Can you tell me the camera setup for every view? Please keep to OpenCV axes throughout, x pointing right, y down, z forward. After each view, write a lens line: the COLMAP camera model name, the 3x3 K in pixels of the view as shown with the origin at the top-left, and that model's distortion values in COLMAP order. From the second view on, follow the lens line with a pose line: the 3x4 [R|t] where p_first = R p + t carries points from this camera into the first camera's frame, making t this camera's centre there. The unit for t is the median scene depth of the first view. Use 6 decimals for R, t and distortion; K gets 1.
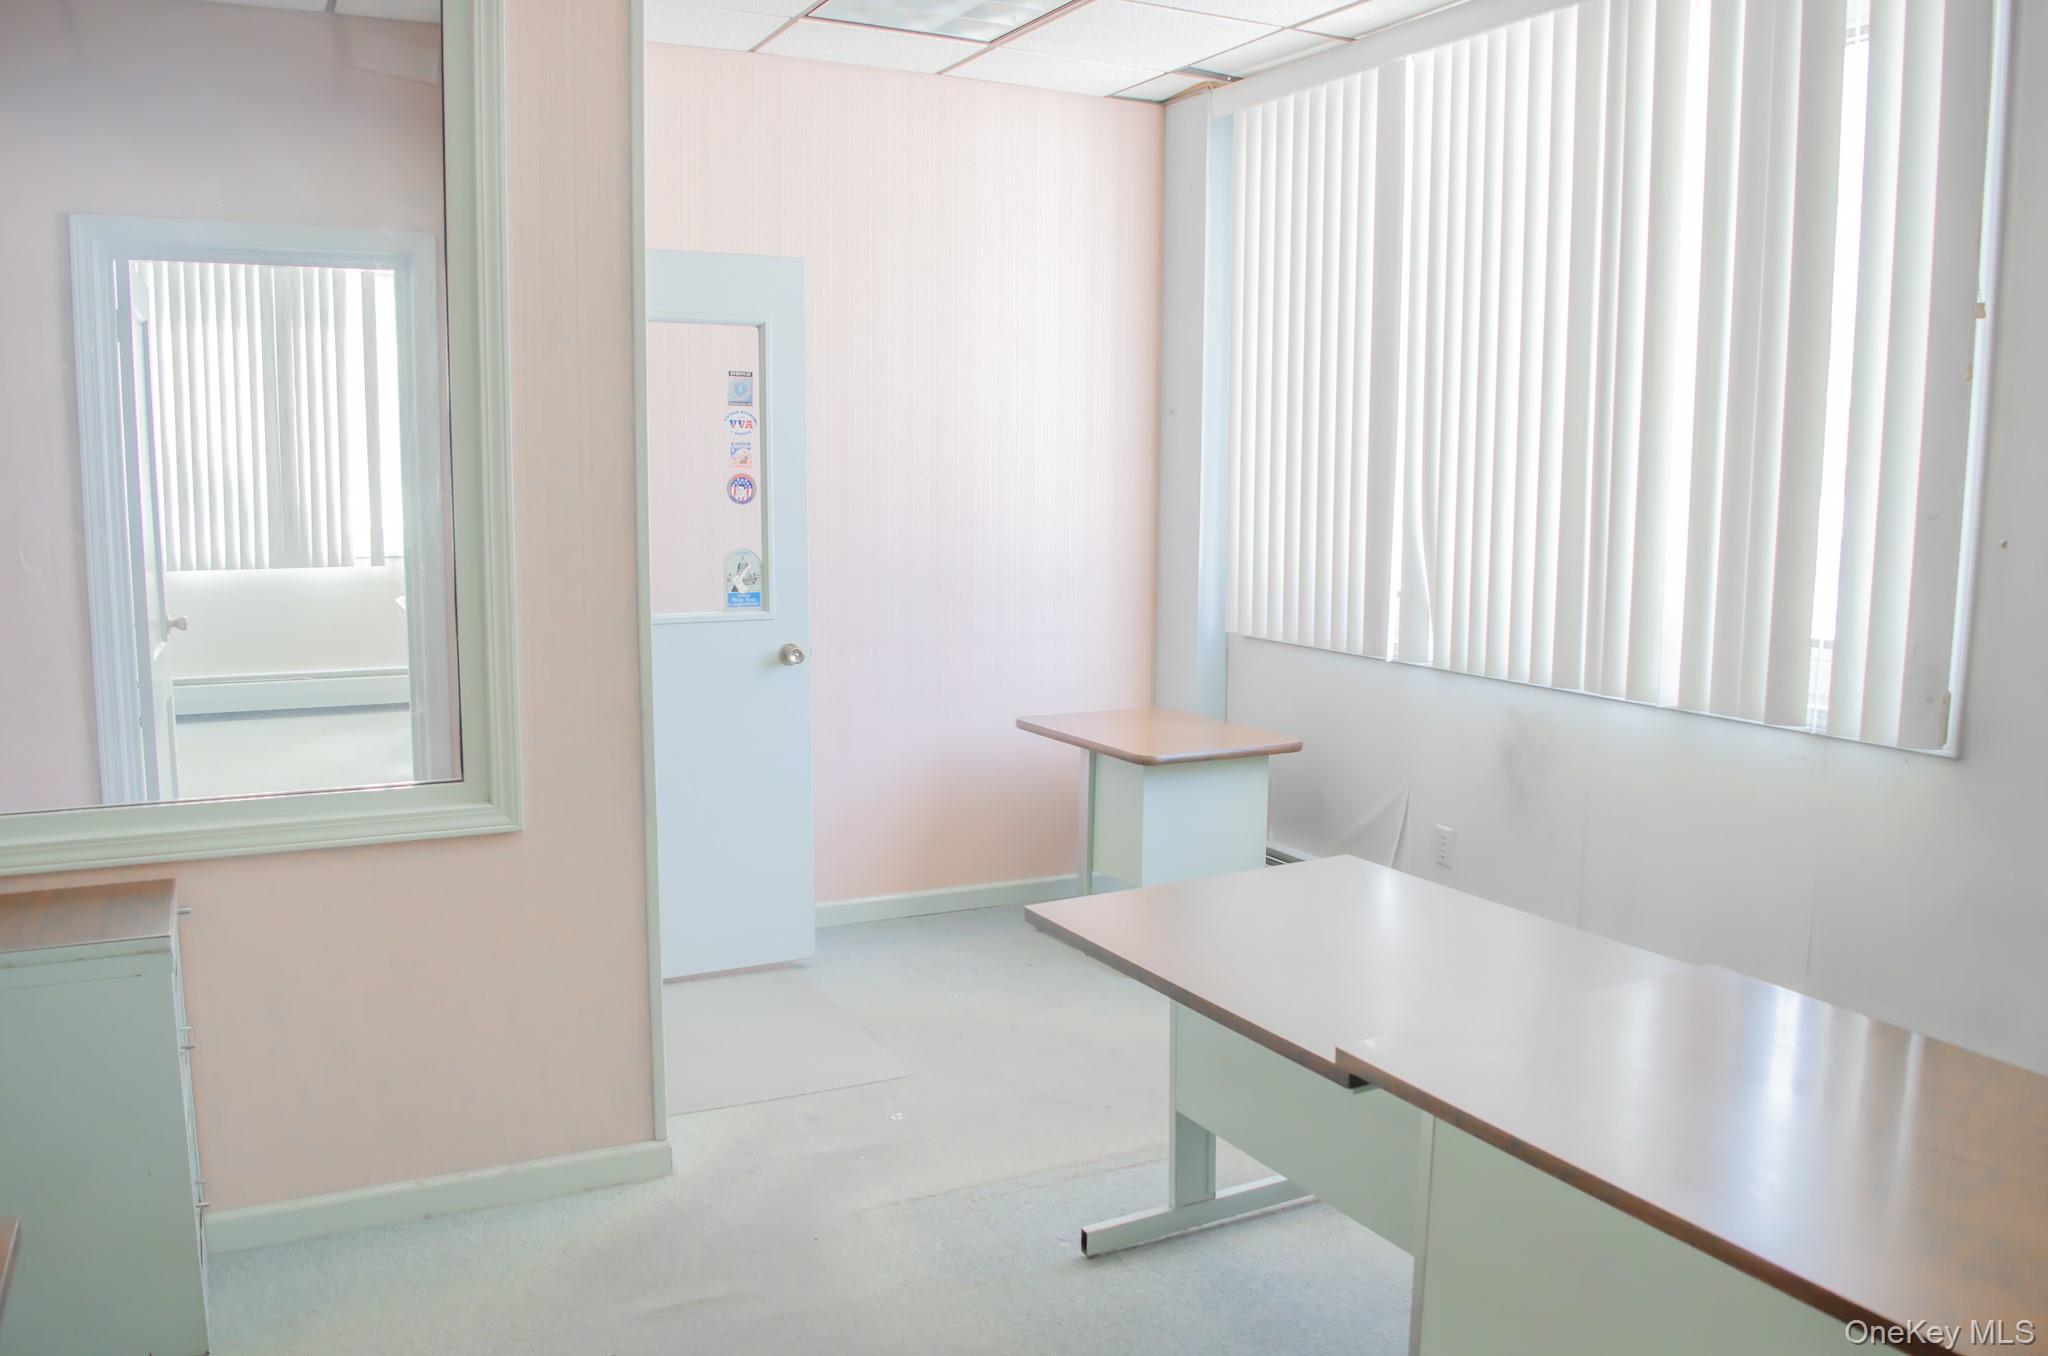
lens RADIAL K [[1598.4, 0, 1021.1], [0, 1598.4, 678.0], [0, 0, 1]] dist [-0.073710, -0.005014]
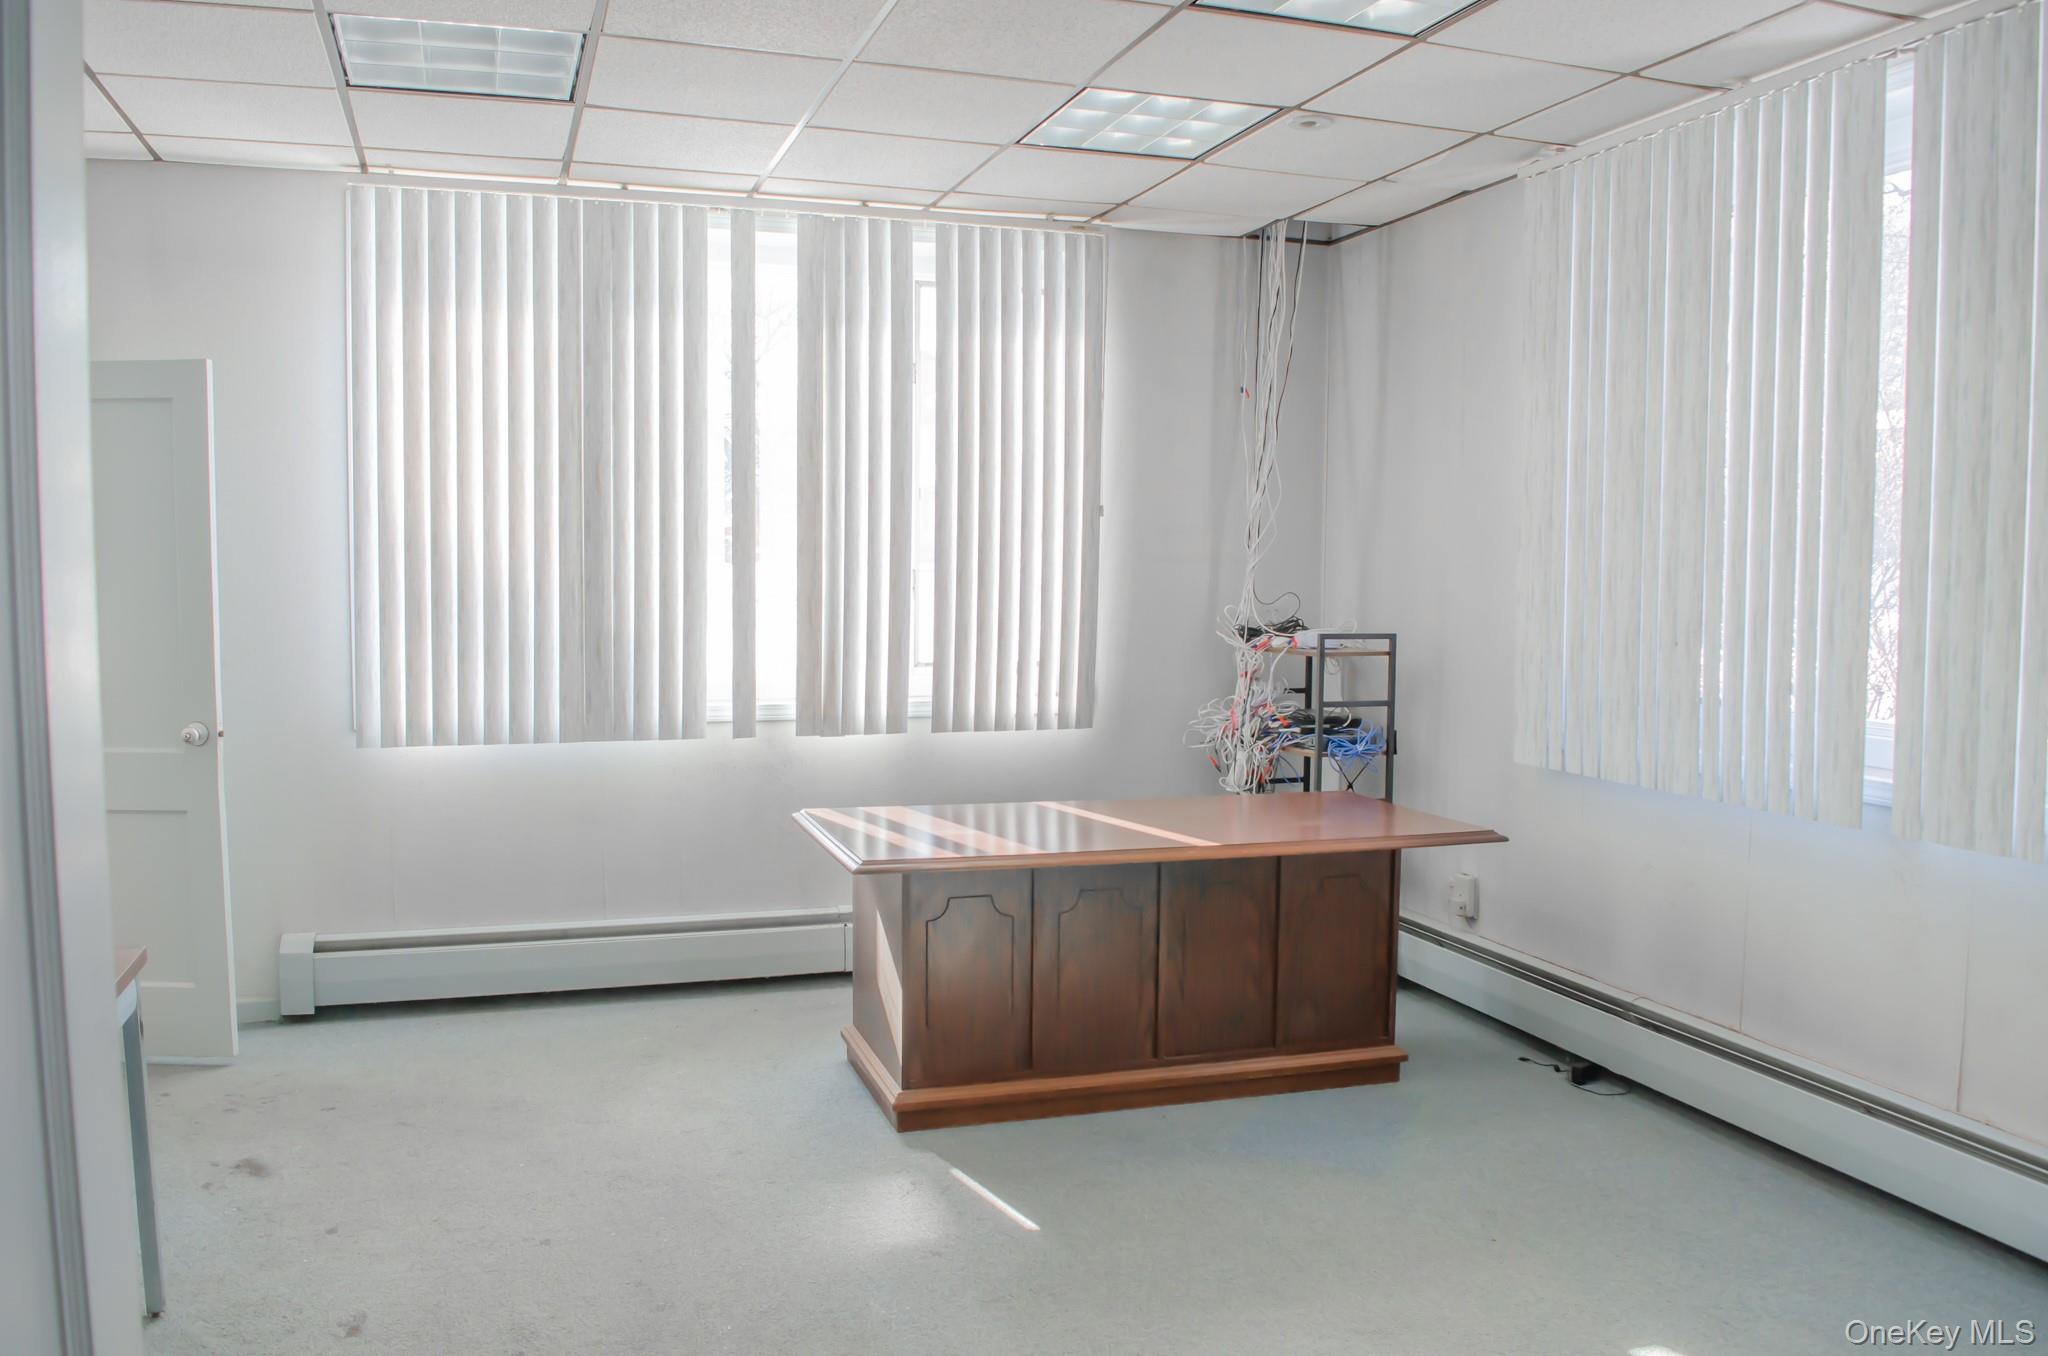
lens RADIAL K [[1598.4, 0, 1024.8], [0, 1598.4, 676.3], [0, 0, 1]] dist [-0.073710, -0.005014]
pose [[0.990024, 0.015262, -0.140069, -0.234862], [-0.022889, 0.998332, -0.053000, -0.066769], [0.139026, 0.055678, 0.988722, 0.461267]]
